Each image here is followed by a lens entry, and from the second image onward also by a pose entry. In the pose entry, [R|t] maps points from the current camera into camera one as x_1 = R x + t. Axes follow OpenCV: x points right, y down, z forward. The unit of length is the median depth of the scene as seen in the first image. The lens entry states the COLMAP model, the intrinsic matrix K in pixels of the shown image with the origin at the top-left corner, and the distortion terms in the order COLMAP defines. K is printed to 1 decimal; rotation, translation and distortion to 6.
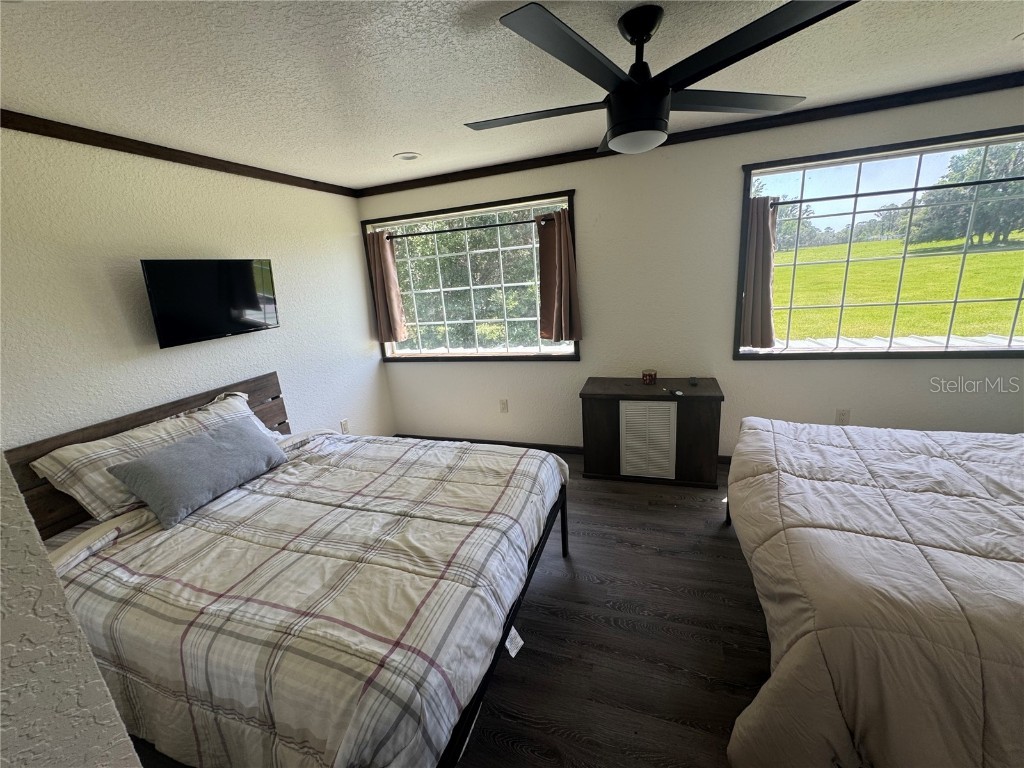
lens RADIAL K [[415.4, 0, 509.3], [0, 415.4, 384.6], [0, 0, 1]] dist [-0.001244, 0.000939]
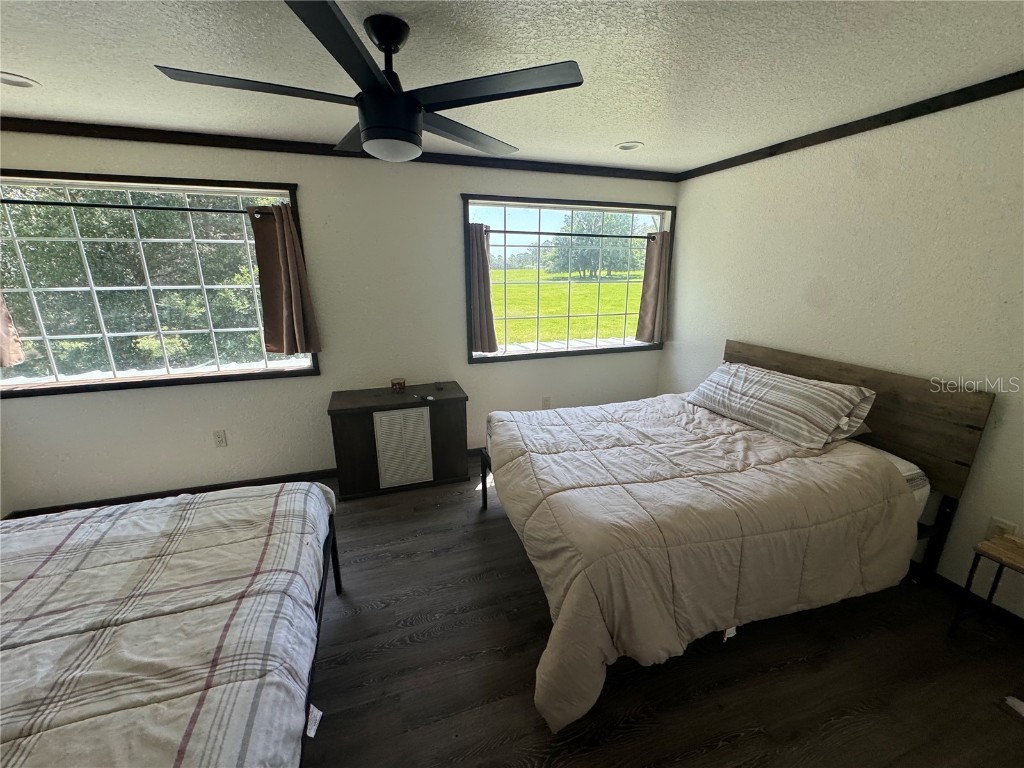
lens RADIAL K [[415.4, 0, 509.3], [0, 415.4, 384.6], [0, 0, 1]] dist [-0.001244, 0.000939]
pose [[0.785187, -0.089229, 0.612797, -0.103260], [0.103255, 0.994576, 0.012517, -0.008154], [-0.610590, 0.053446, 0.790142, 0.058160]]
